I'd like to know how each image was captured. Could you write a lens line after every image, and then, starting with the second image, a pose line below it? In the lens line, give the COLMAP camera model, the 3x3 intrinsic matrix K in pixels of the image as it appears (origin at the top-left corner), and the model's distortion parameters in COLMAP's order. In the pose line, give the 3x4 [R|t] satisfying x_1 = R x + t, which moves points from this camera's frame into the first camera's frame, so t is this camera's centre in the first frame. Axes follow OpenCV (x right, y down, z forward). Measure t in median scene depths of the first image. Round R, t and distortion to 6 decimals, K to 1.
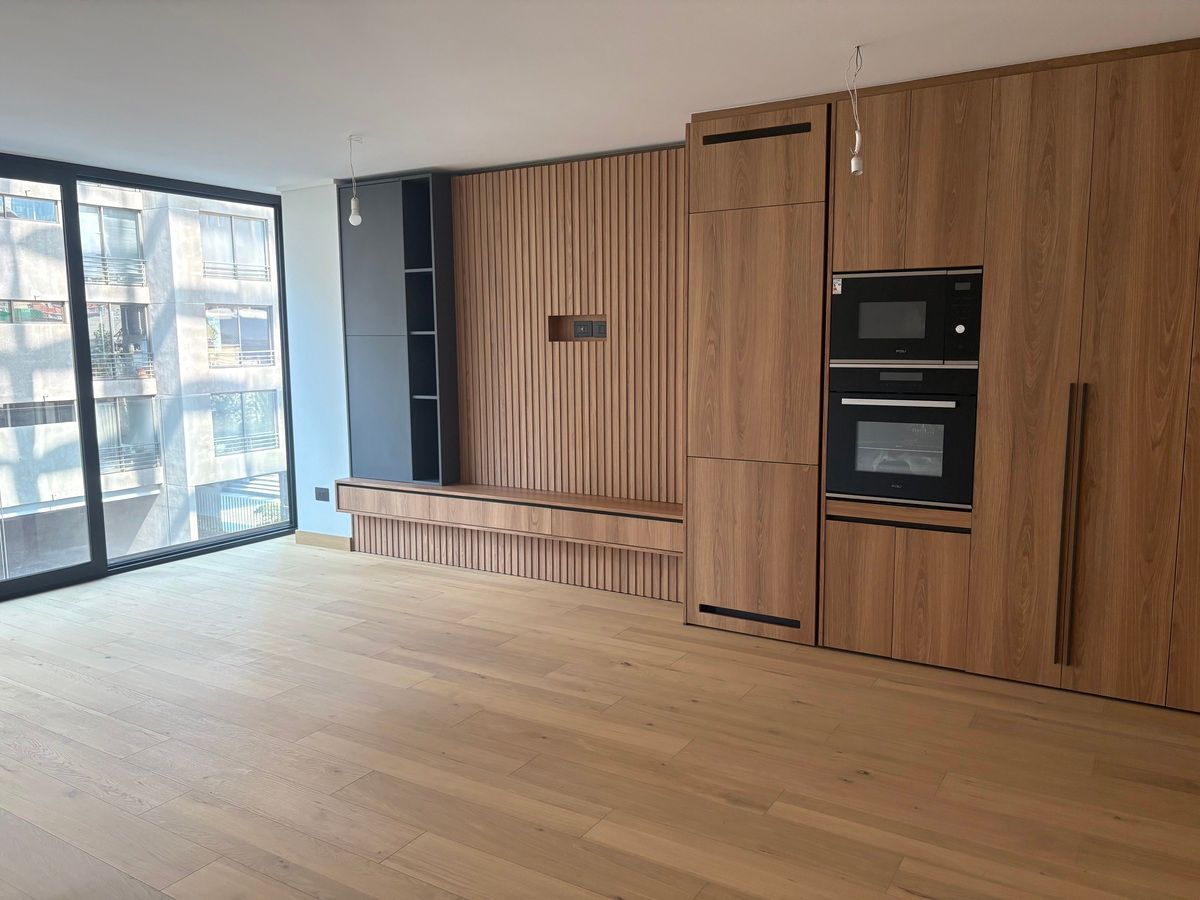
lens RADIAL K [[904.2, 0, 607.0], [0, 904.2, 451.5], [0, 0, 1]] dist [0.024146, -0.023562]
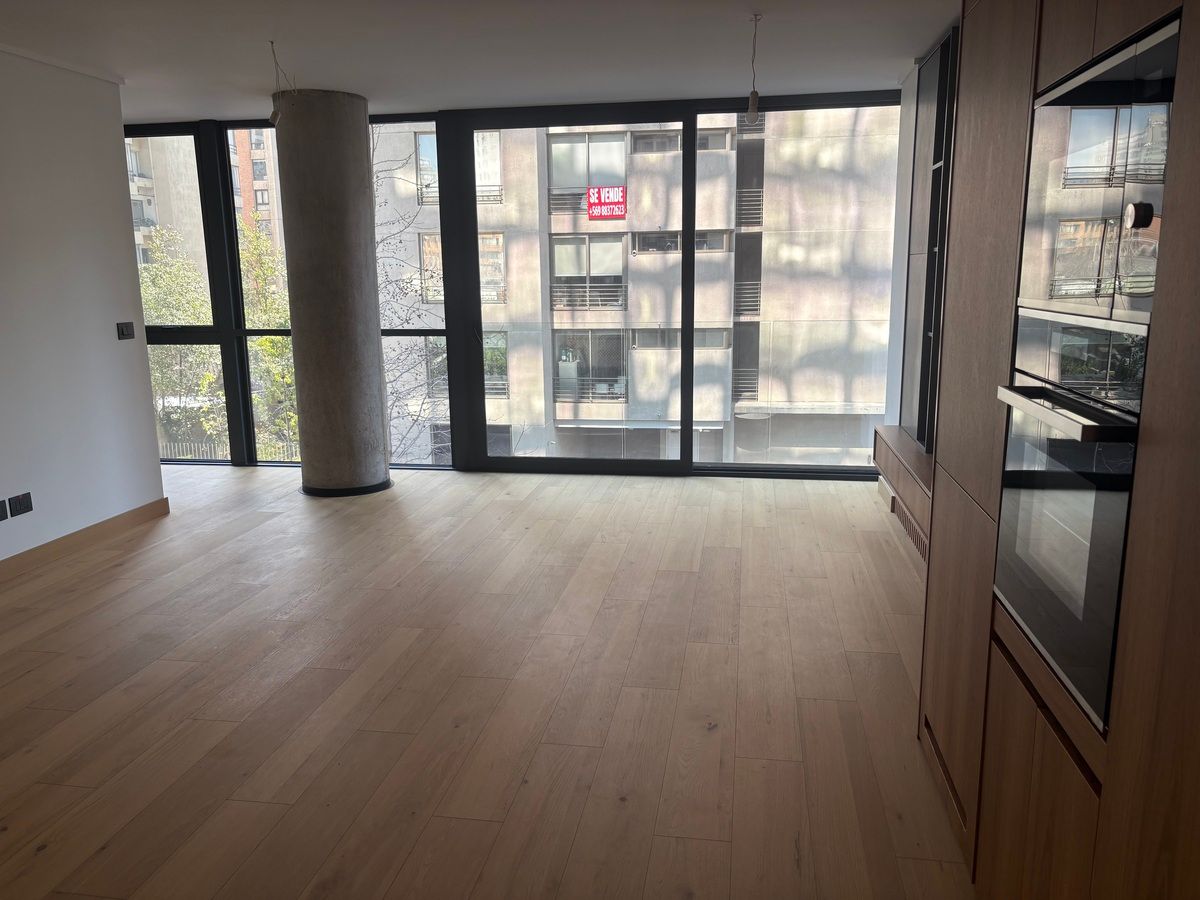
lens RADIAL K [[904.2, 0, 604.3], [0, 904.2, 446.1], [0, 0, 1]] dist [0.024146, -0.023562]
pose [[0.379797, 0.171565, -0.909021, 0.467739], [-0.110474, 0.984031, 0.139565, -0.048403], [0.918450, 0.047417, 0.392686, 0.526989]]
